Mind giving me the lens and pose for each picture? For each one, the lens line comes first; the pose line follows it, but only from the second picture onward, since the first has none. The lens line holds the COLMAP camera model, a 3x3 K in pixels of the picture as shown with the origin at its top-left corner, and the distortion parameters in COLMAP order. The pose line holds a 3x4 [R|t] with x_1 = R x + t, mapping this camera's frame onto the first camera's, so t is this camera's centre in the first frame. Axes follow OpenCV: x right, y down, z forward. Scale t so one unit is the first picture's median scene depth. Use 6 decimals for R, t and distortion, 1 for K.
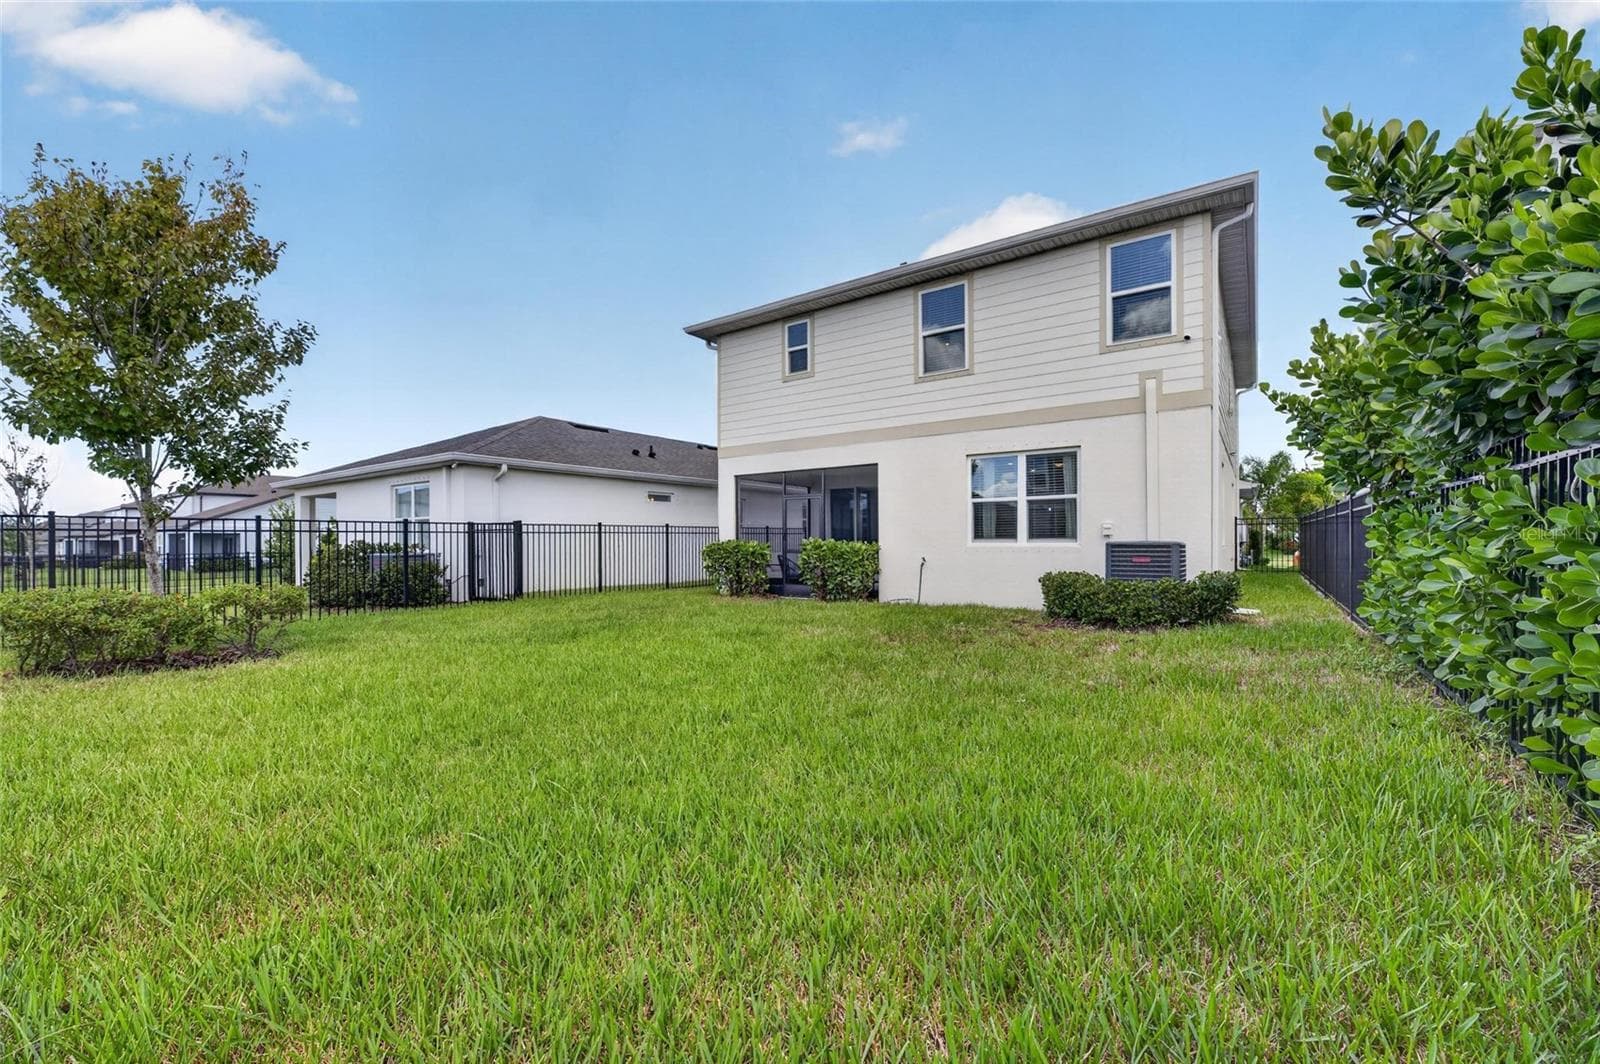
lens RADIAL K [[646.6, 0, 802.7], [0, 646.6, 540.8], [0, 0, 1]] dist [-0.002311, 0.000096]
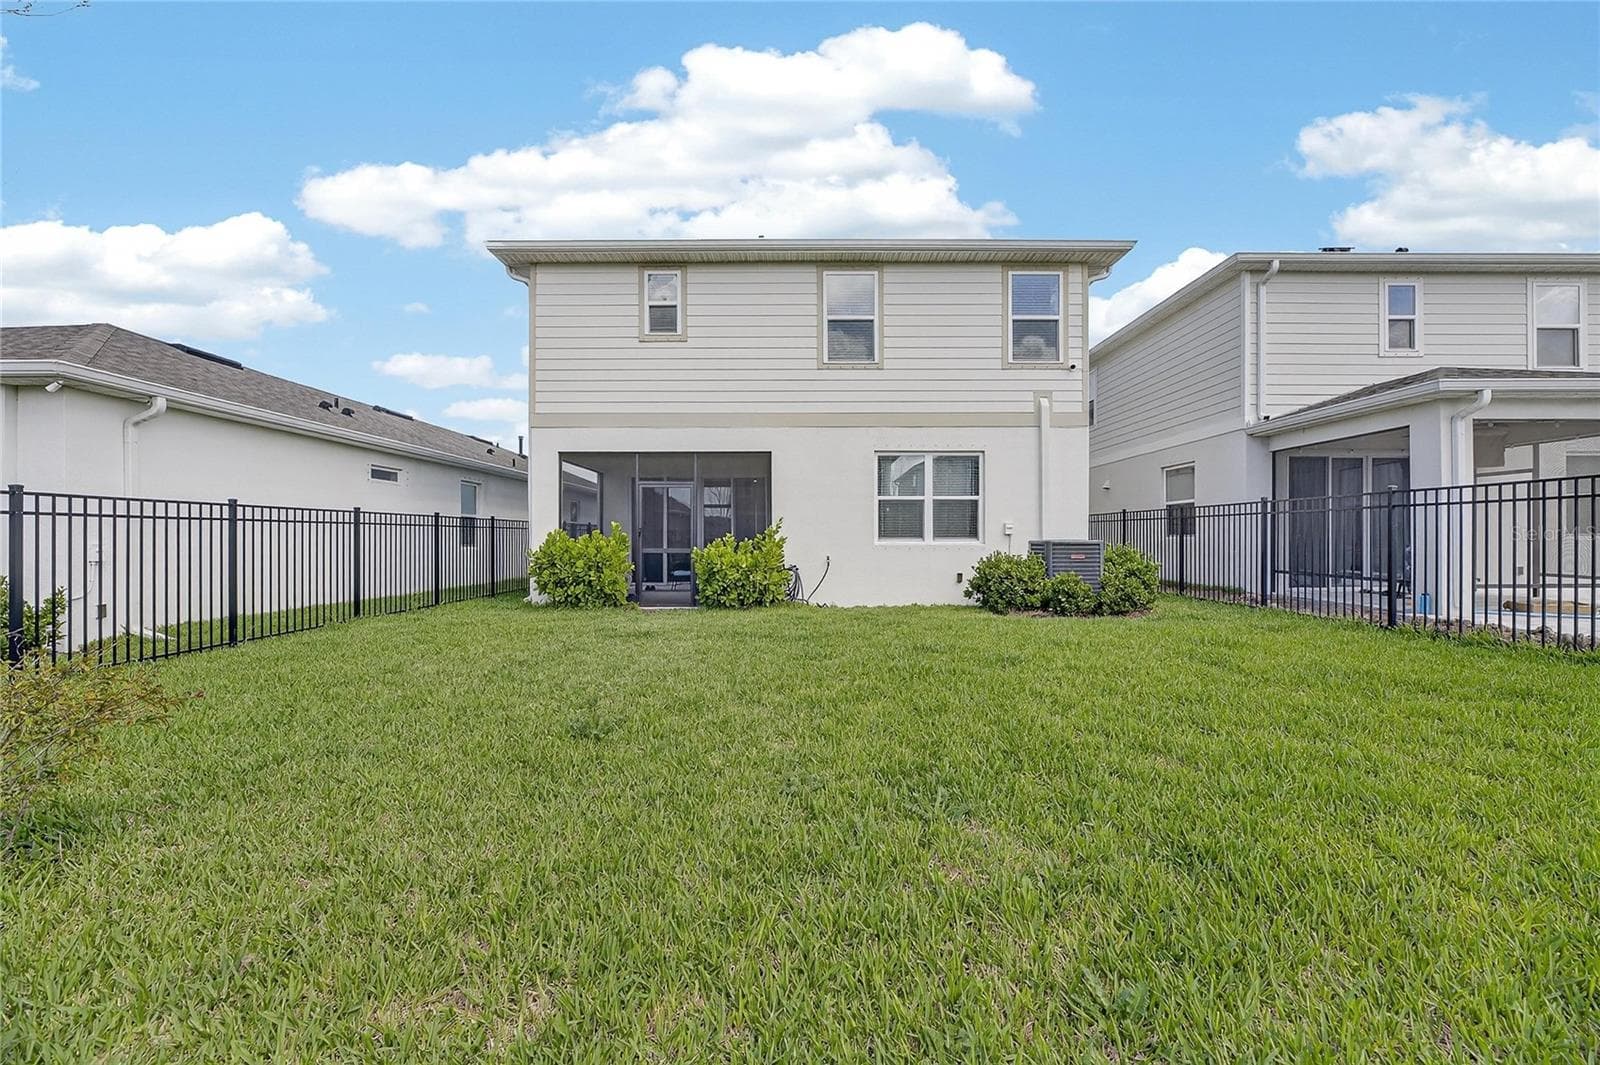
lens RADIAL K [[646.6, 0, 805.4], [0, 646.6, 537.7], [0, 0, 1]] dist [-0.002311, 0.000096]
pose [[0.816574, 0.006910, 0.577200, -0.390256], [-0.005106, 0.999976, -0.004748, 0.003458], [-0.577219, 0.000930, 0.816589, 0.263555]]
